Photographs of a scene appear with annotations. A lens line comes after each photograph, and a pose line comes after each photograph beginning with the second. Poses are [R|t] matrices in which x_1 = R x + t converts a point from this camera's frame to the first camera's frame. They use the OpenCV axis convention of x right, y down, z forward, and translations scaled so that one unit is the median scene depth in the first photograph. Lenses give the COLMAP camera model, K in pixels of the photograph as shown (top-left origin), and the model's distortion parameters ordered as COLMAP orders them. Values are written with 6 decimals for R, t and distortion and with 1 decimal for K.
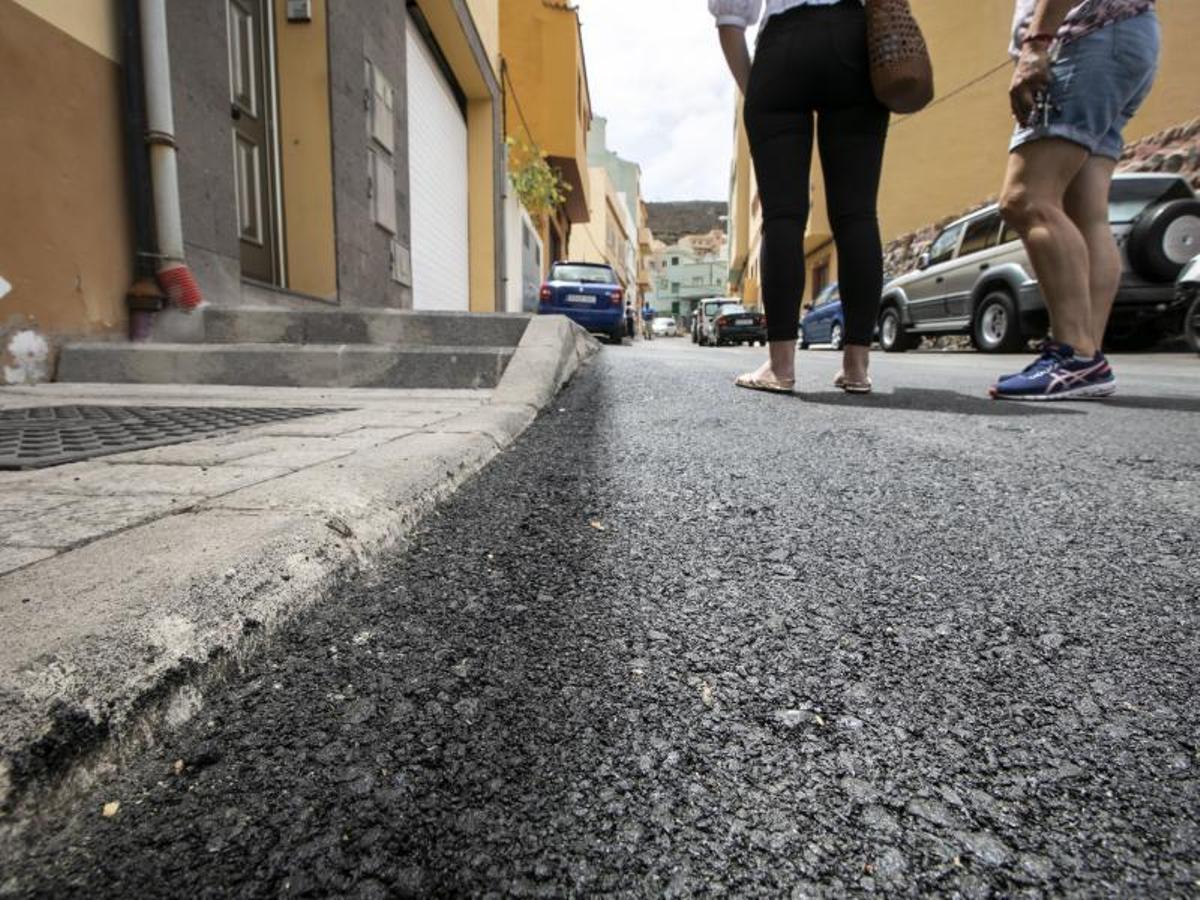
lens RADIAL K [[605.4, 0, 606.3], [0, 605.4, 453.7], [0, 0, 1]] dist [-0.057474, 0.014566]
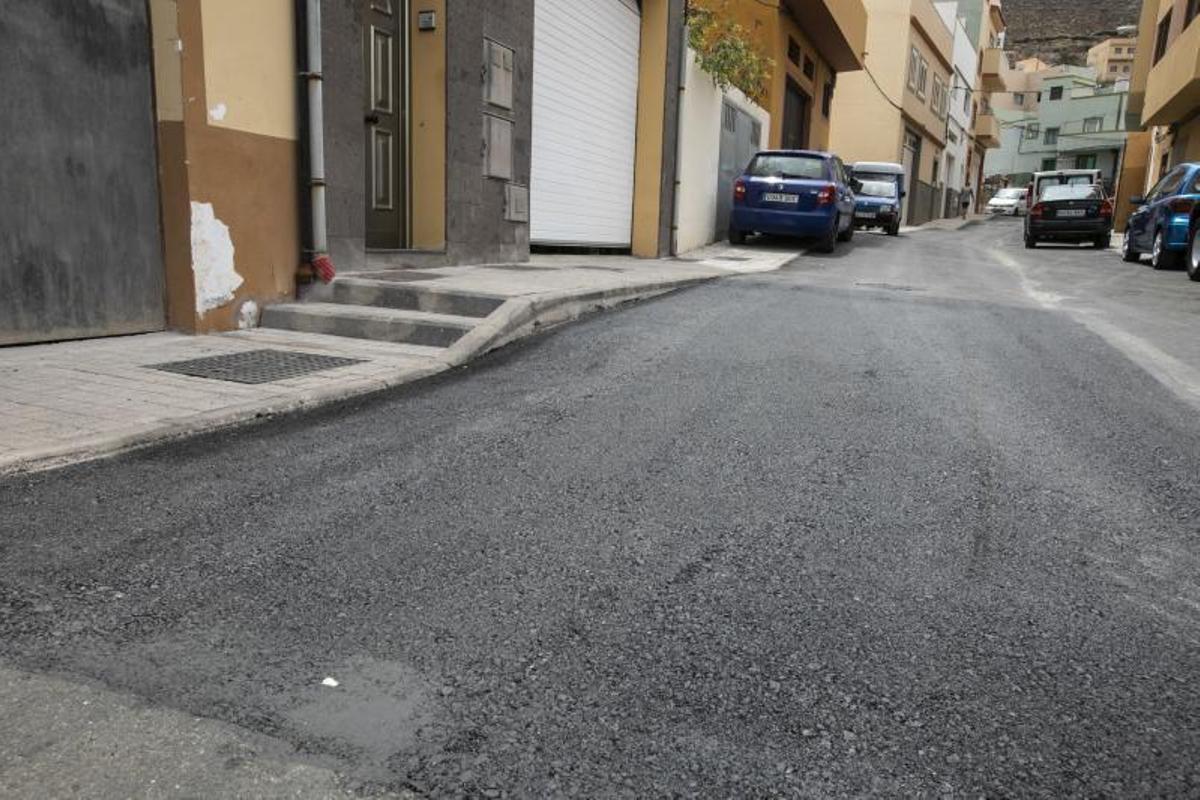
lens RADIAL K [[856.8, 0, 588.0], [0, 856.8, 401.0], [0, 0, 1]] dist [-0.012600, 0.028777]
pose [[0.923163, 0.094699, -0.372563, 0.236894], [-0.081618, 0.995370, 0.050765, -0.023312], [0.375645, -0.016457, 0.926617, -0.254812]]
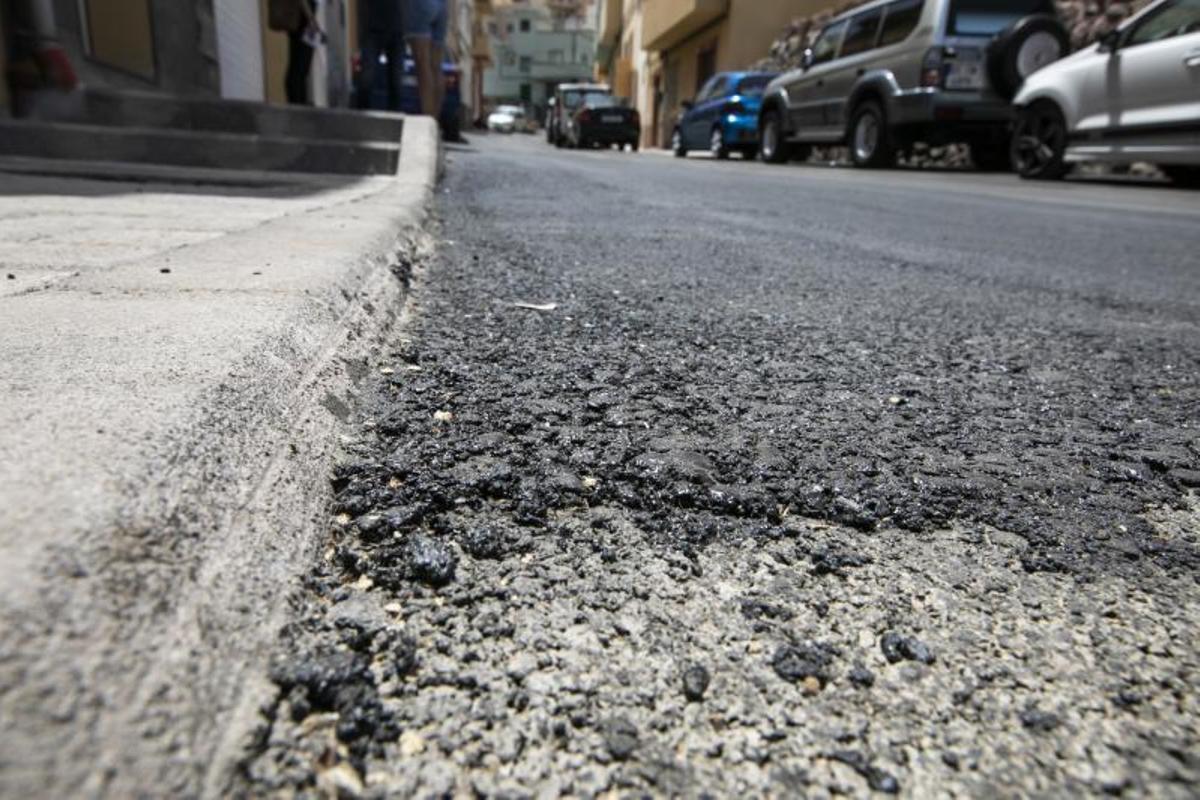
lens RADIAL K [[808.1, 0, 606.1], [0, 808.1, 389.7], [0, 0, 1]] dist [-0.008001, 0.005520]
pose [[0.977505, -0.016812, 0.210239, -0.020251], [-0.007897, 0.993201, 0.116140, 0.029444], [-0.210762, -0.115188, 0.970727, -0.172748]]
